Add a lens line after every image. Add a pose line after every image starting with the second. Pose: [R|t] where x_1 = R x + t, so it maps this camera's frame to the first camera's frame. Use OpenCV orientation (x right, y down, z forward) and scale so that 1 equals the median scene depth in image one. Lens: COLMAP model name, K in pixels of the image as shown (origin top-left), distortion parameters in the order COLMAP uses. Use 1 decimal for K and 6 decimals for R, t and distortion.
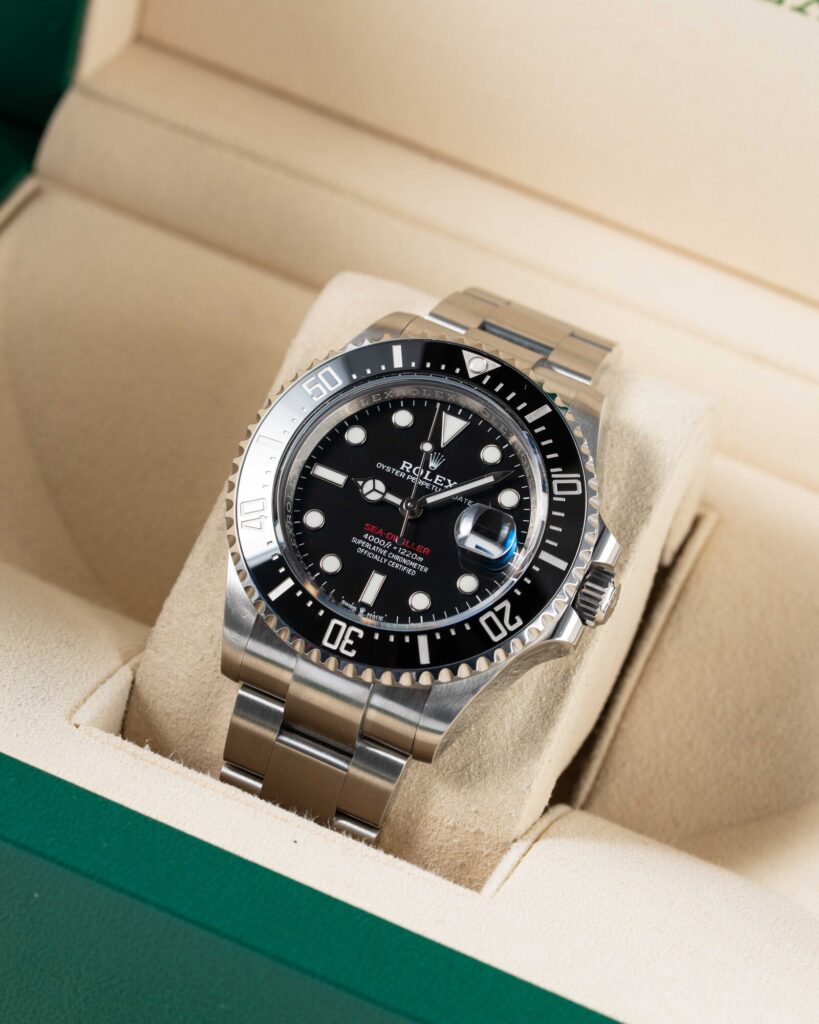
lens RADIAL K [[5217.5, 0, 408.4], [0, 5217.5, 511.0], [0, 0, 1]] dist [-0.234812, 0.000000]
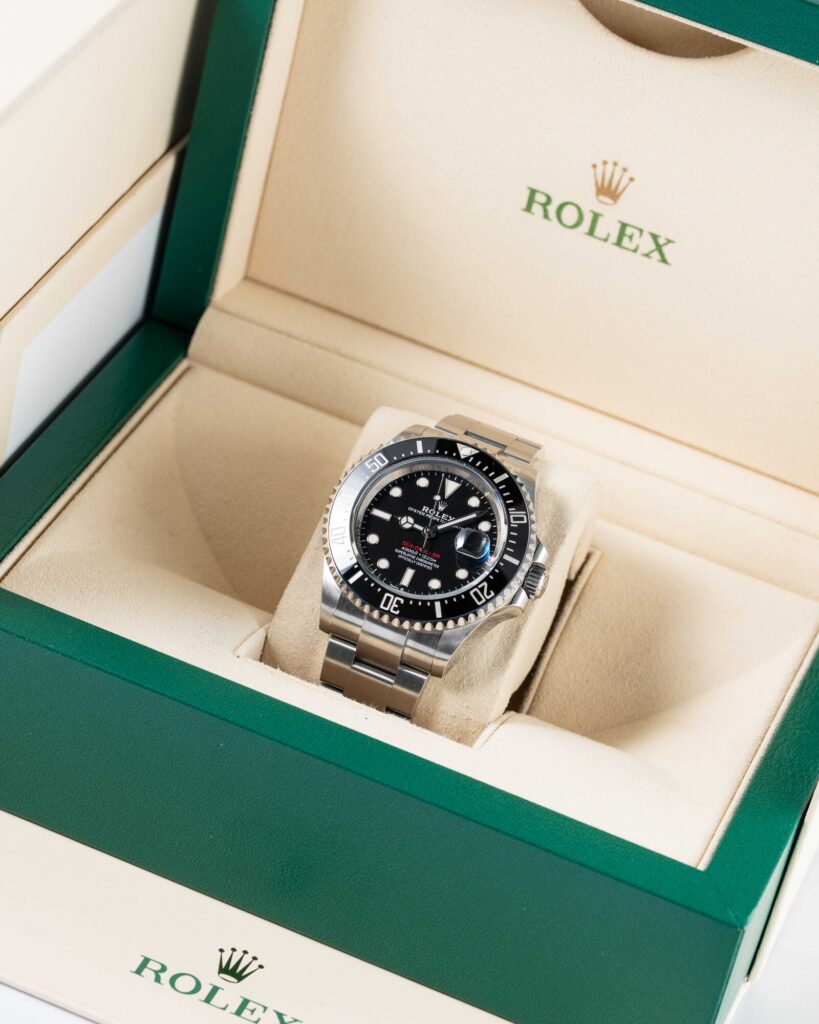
lens RADIAL K [[5217.5, 0, 410.0], [0, 5217.5, 512.0], [0, 0, 1]] dist [-0.234812, 0.000000]
pose [[0.999325, -0.003550, 0.036578, -0.069296], [0.006318, 0.997100, -0.075843, 0.124489], [-0.036202, 0.076022, 0.996449, -0.735655]]
